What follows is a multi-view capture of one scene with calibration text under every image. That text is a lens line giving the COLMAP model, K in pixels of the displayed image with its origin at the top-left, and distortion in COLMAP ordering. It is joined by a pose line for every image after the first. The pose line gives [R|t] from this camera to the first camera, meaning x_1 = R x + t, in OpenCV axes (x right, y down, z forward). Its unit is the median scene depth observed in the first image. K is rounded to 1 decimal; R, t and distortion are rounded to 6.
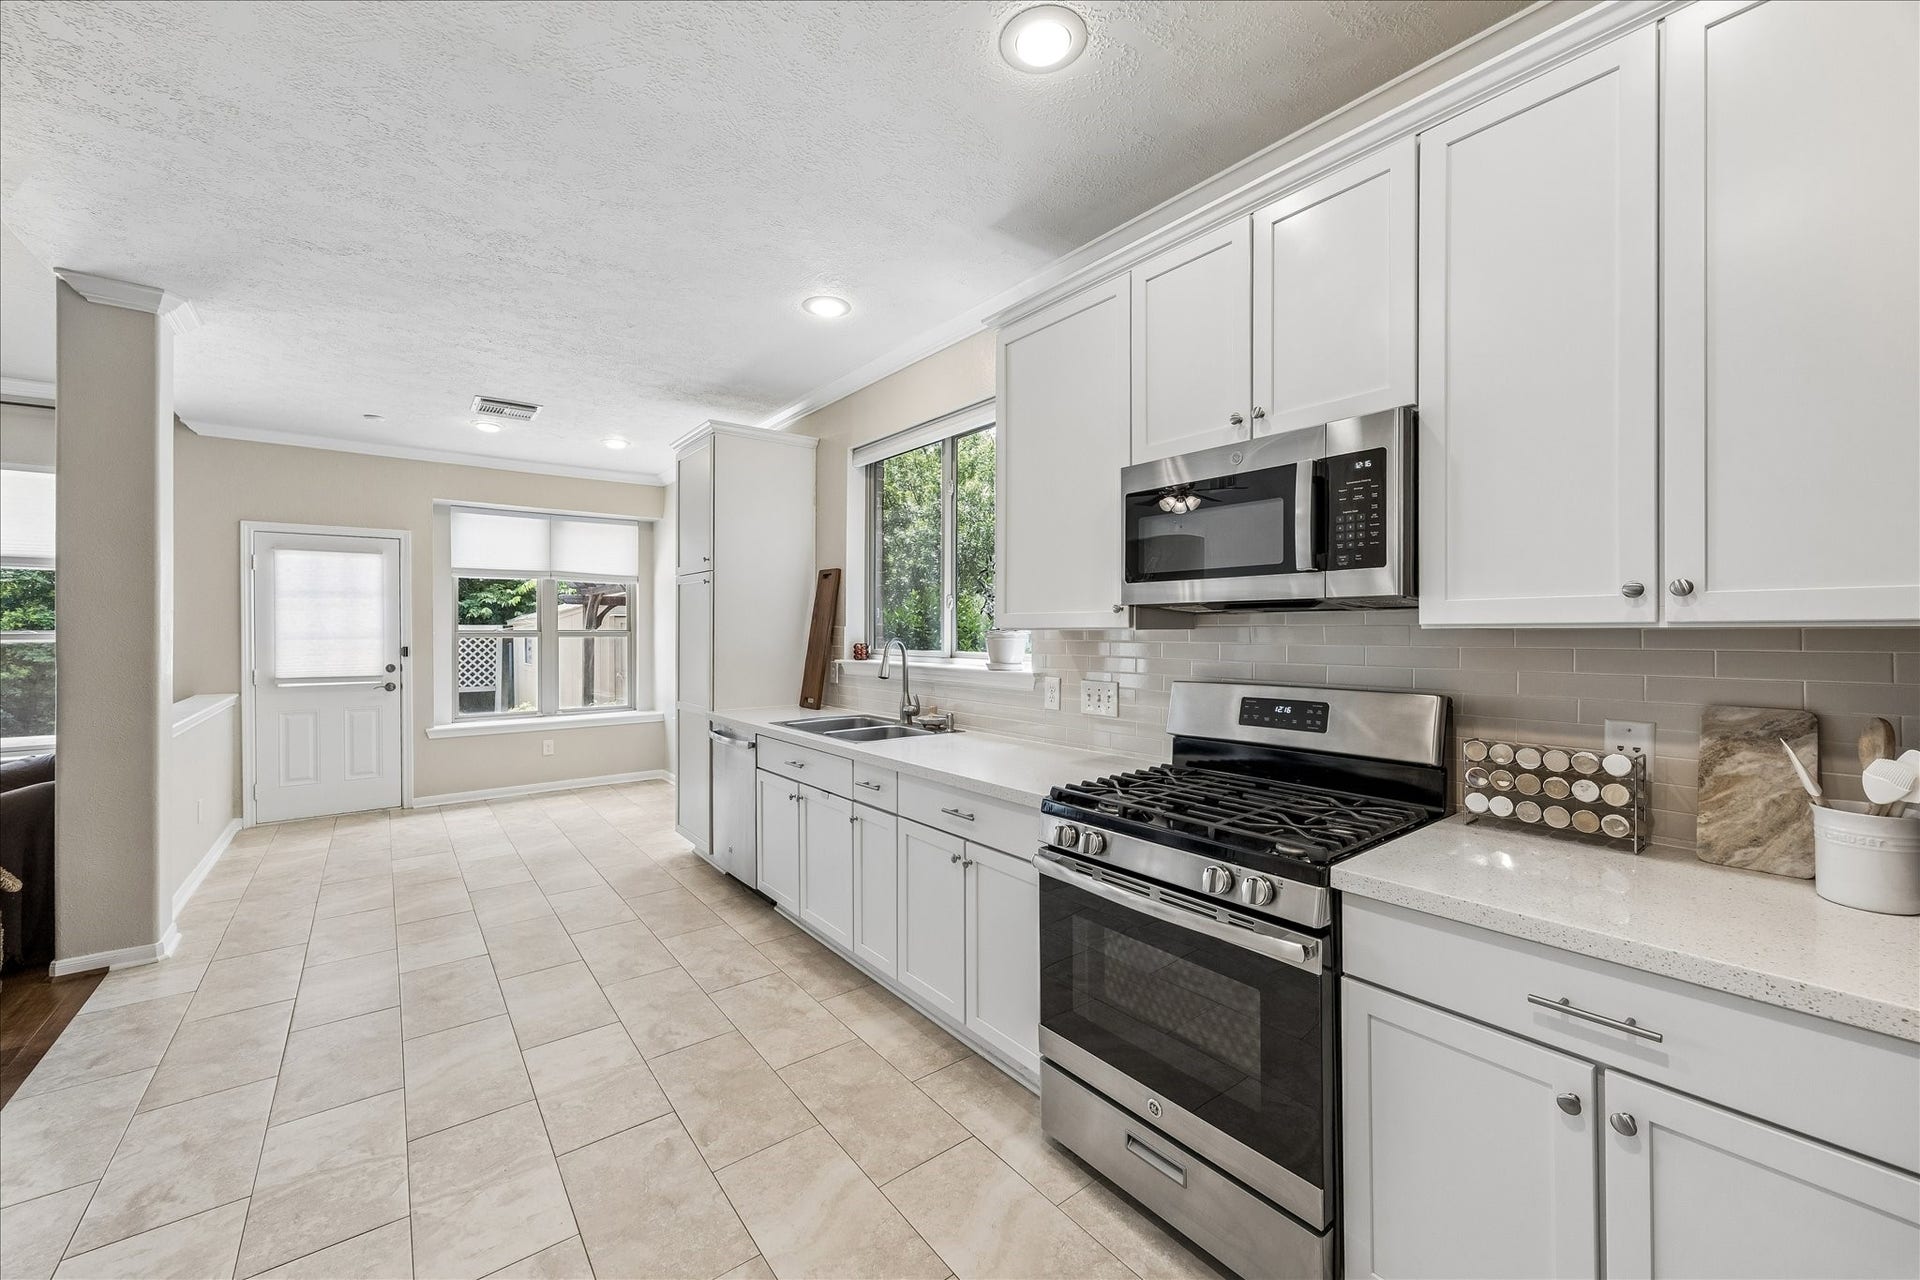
lens RADIAL K [[743.5, 0, 952.0], [0, 743.5, 625.3], [0, 0, 1]] dist [-0.005701, 0.000934]
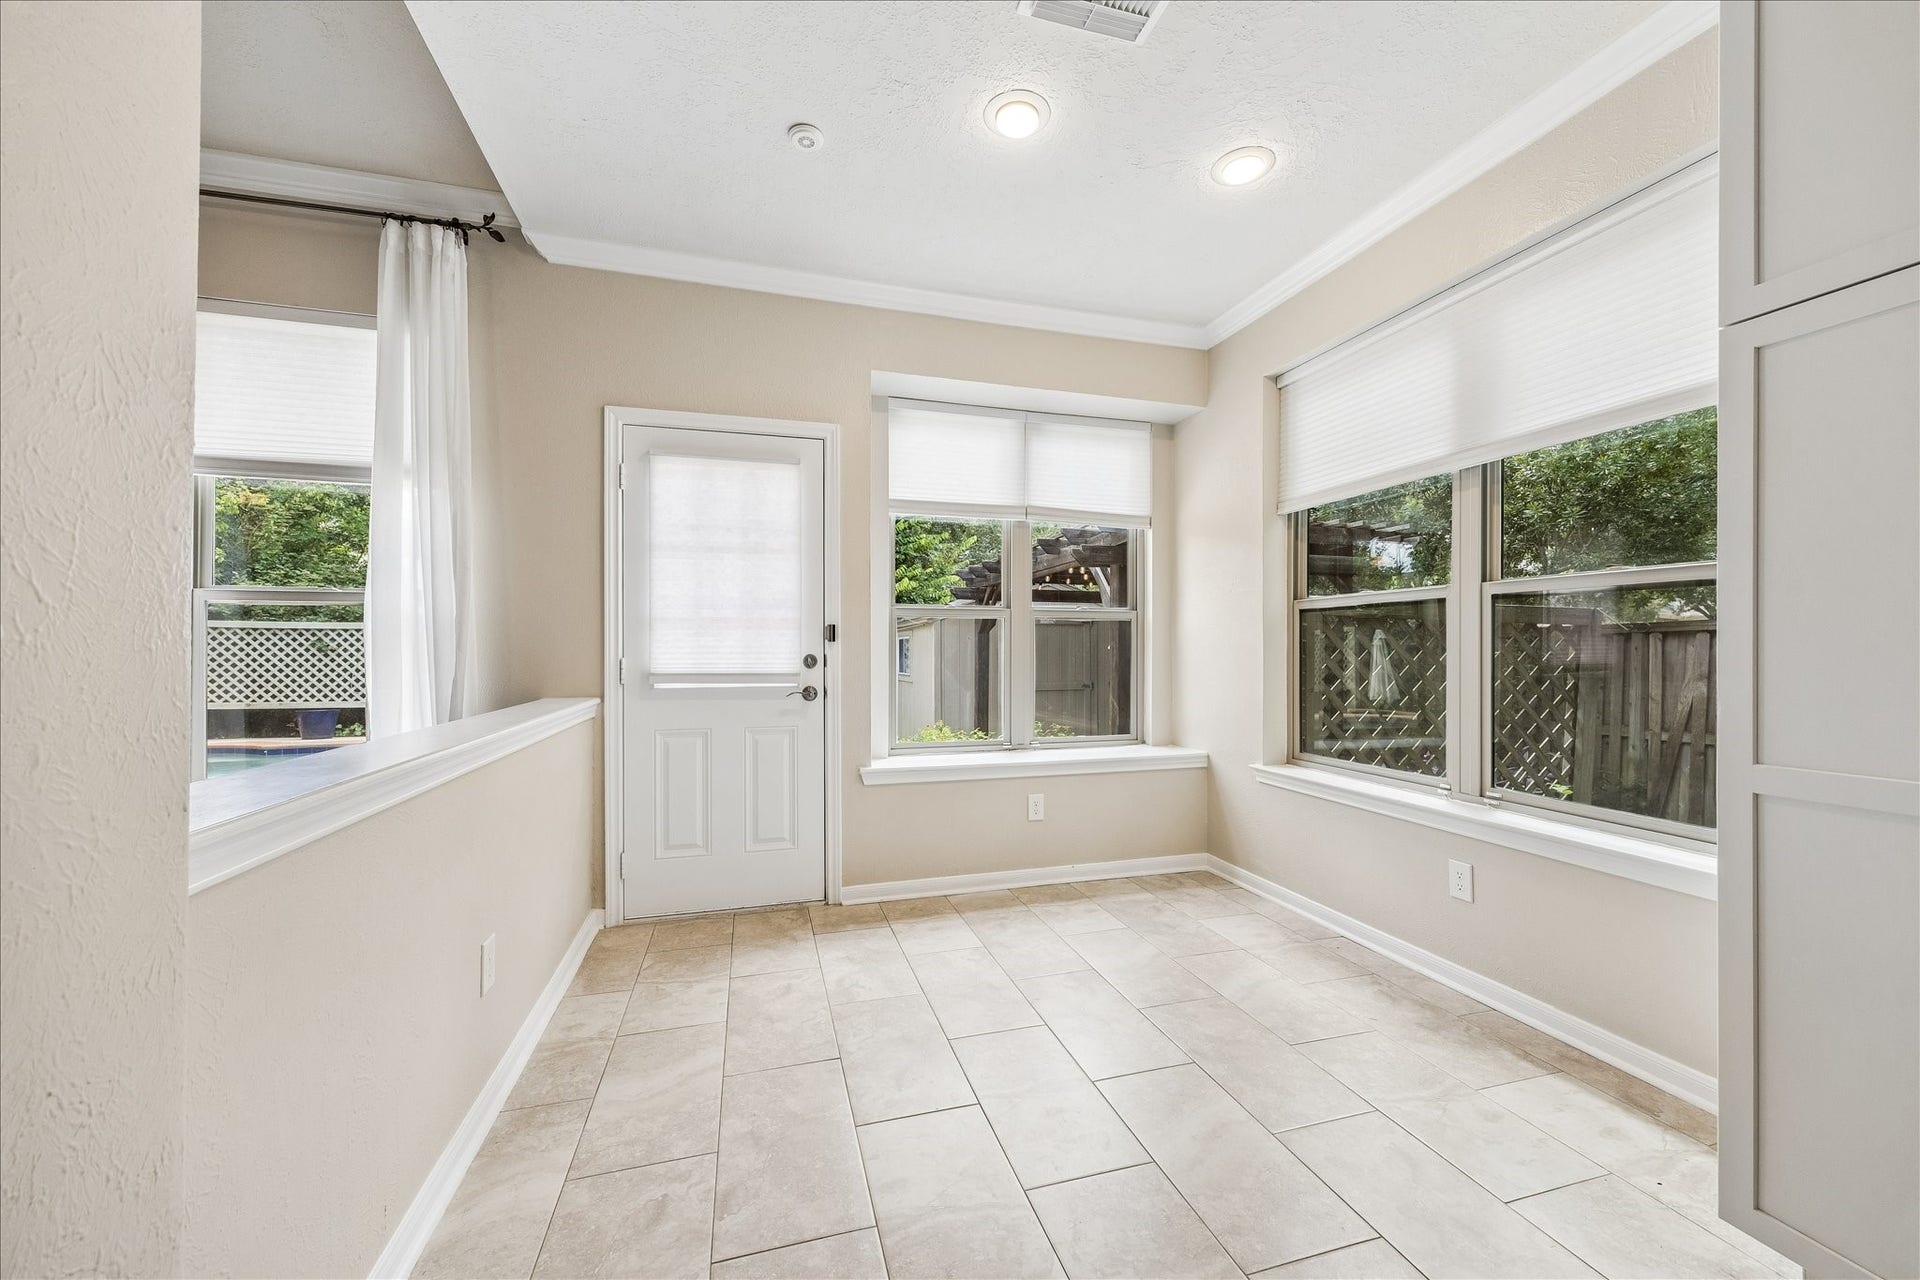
lens RADIAL K [[743.5, 0, 963.6], [0, 743.5, 640.3], [0, 0, 1]] dist [-0.005701, 0.000934]
pose [[0.927478, 0.007861, -0.373796, -0.745514], [-0.006094, 0.999964, 0.005909, 0.064712], [0.373829, -0.003203, 0.927492, 0.879303]]
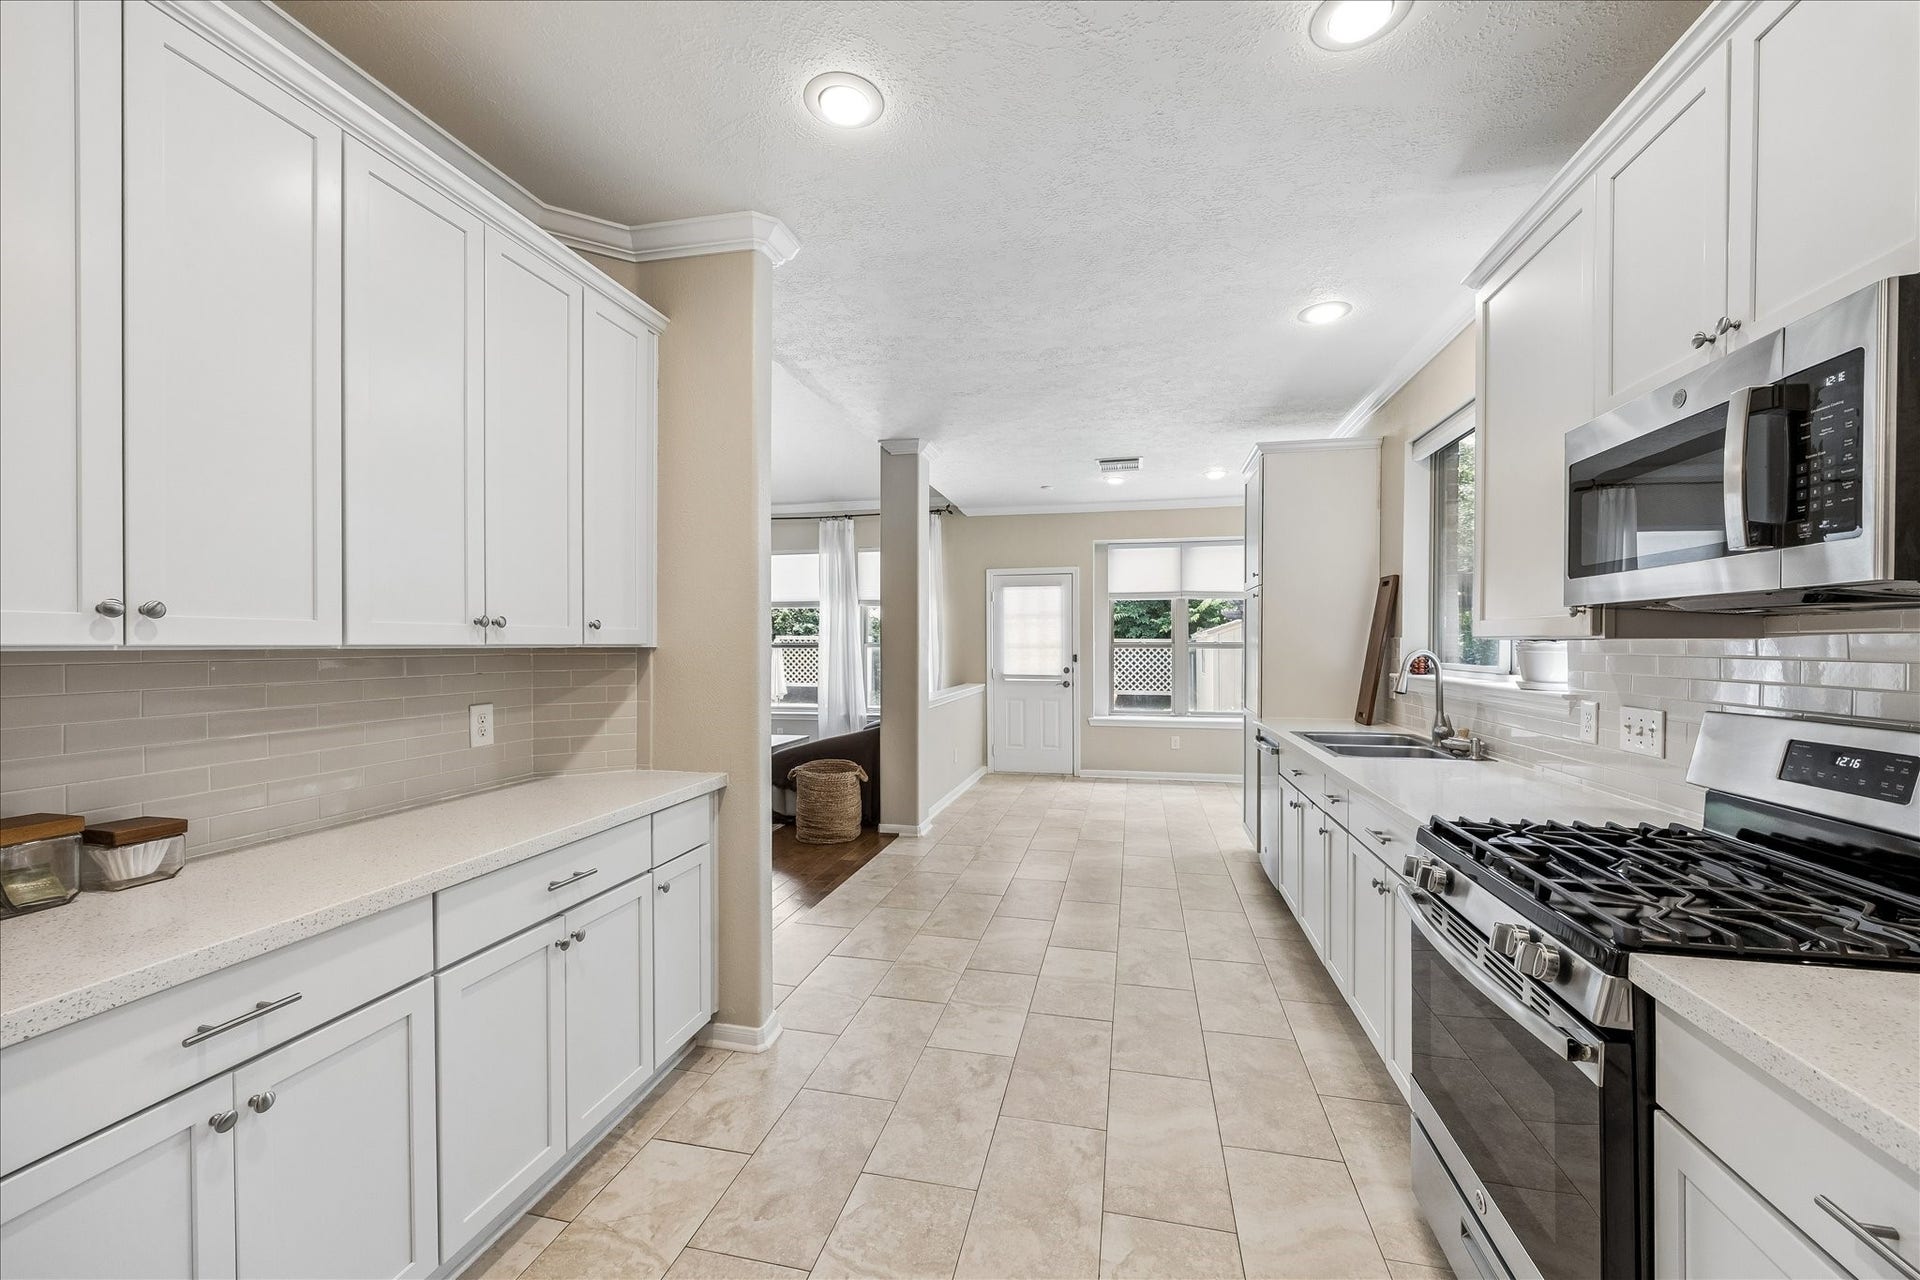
lens RADIAL K [[743.5, 0, 966.1], [0, 743.5, 643.7], [0, 0, 1]] dist [-0.005701, 0.000934]
pose [[0.636120, 0.002157, -0.771587, 0.288509], [0.003009, 0.999982, 0.005275, 0.003509], [0.771585, -0.005677, 0.636101, 0.005624]]
